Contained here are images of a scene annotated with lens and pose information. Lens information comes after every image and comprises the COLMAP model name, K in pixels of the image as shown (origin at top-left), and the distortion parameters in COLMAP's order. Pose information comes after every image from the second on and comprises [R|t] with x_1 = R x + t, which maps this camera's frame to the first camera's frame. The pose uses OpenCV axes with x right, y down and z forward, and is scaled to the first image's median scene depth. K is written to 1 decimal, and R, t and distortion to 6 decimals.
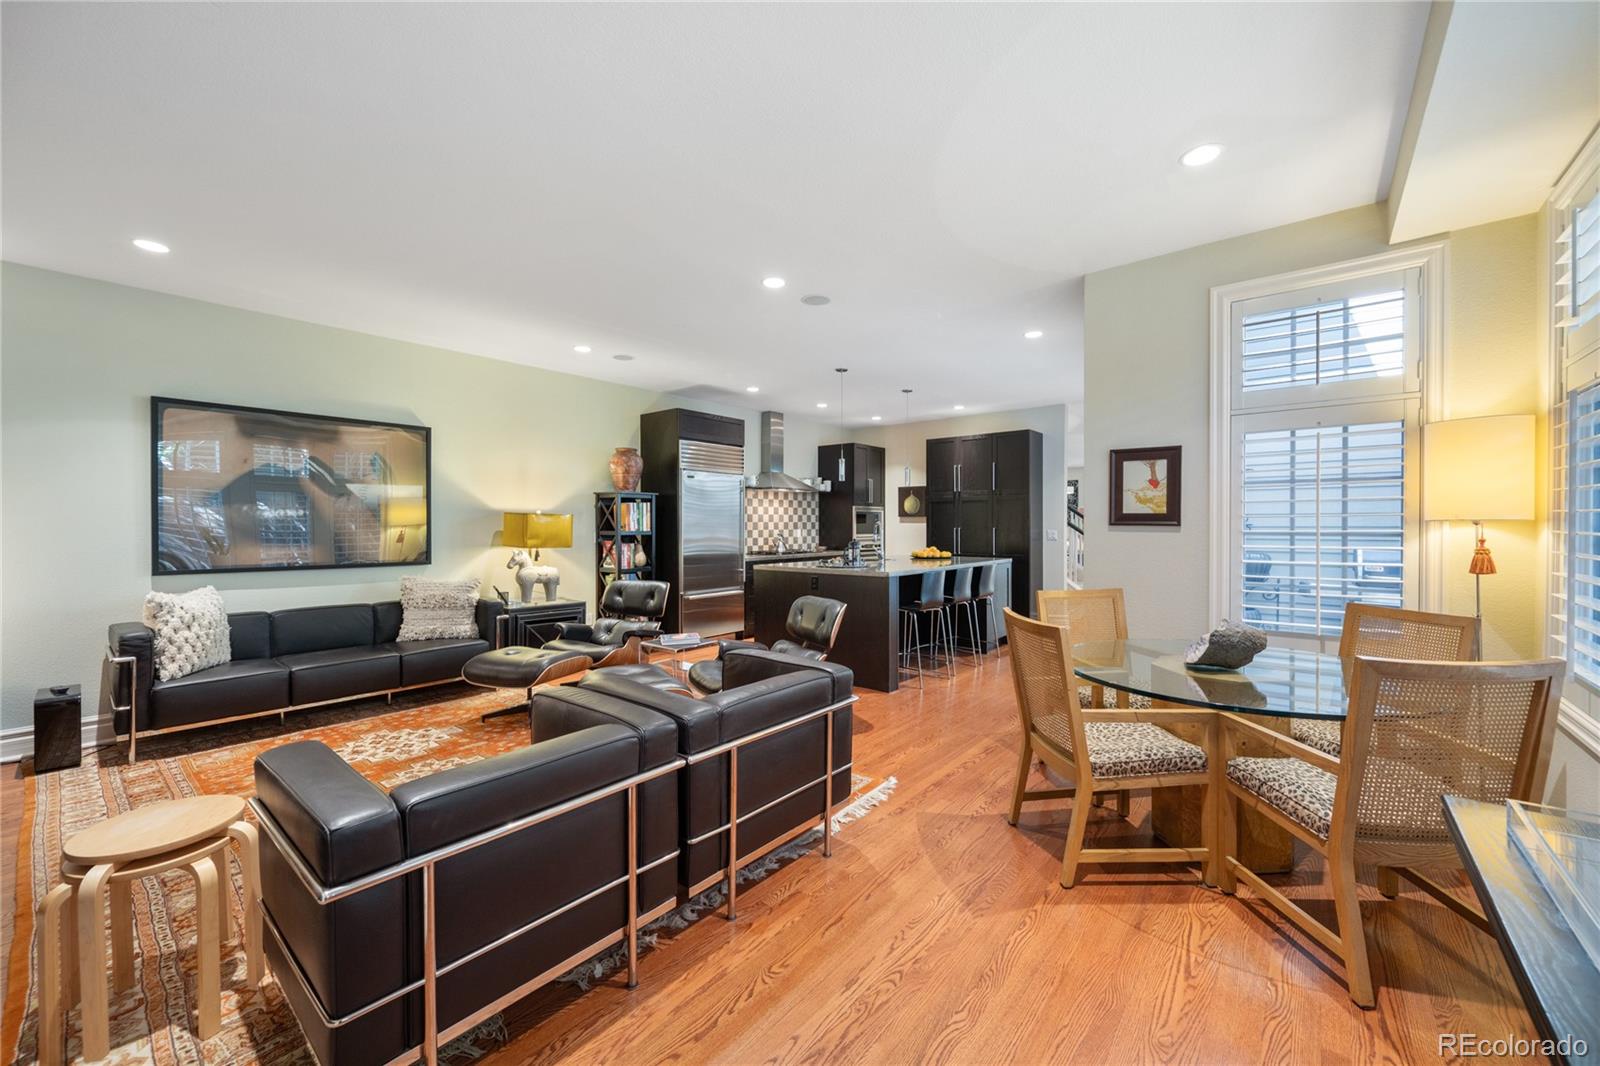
lens RADIAL K [[632.7, 0, 805.1], [0, 632.7, 525.0], [0, 0, 1]] dist [-0.001824, -0.000086]
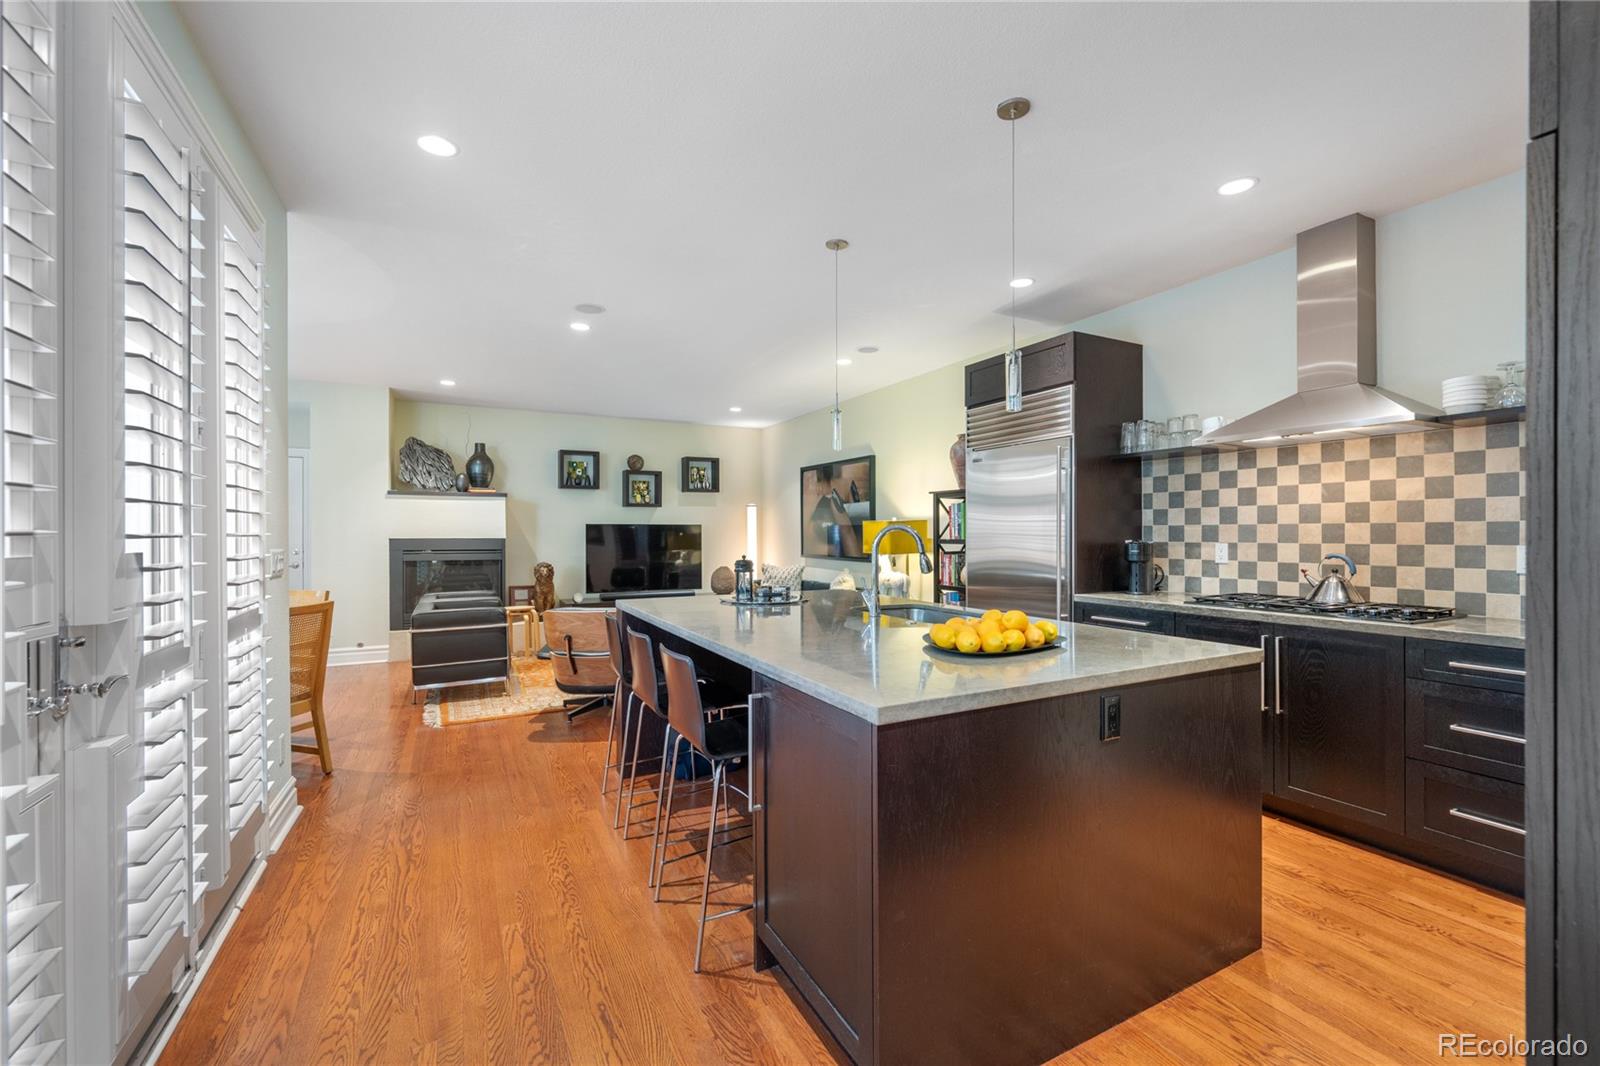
lens RADIAL K [[670.3, 0, 806.4], [0, 670.3, 519.2], [0, 0, 1]] dist [0.000569, 0.000111]
pose [[-0.394763, -0.015142, -0.918658, 0.452647], [0.003860, 0.999828, -0.018139, -0.000975], [0.918775, -0.010706, -0.394636, 0.920184]]
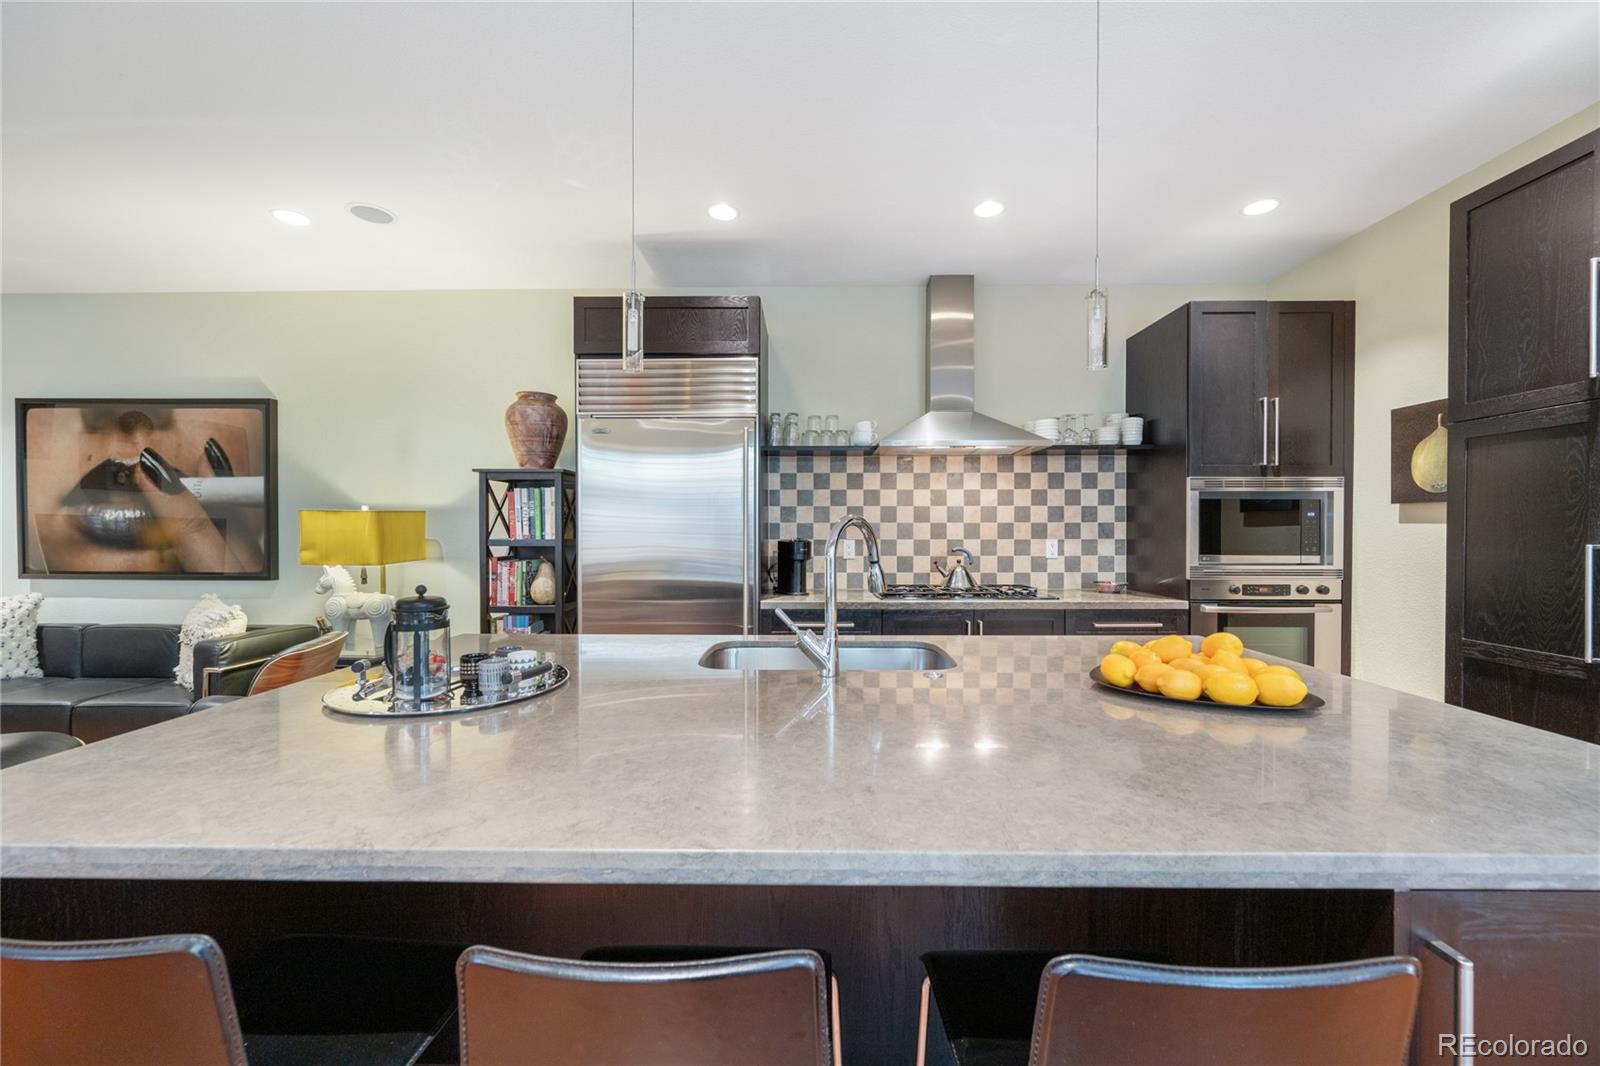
lens RADIAL K [[617.4, 0, 800.0], [0, 617.4, 533.0], [0, 0, 1]] dist [-0.005333, -0.000146]
pose [[0.618768, 0.006626, -0.785546, 0.242520], [-0.001263, 0.999972, 0.007440, -0.000335], [0.785573, -0.003611, 0.618758, 0.679631]]
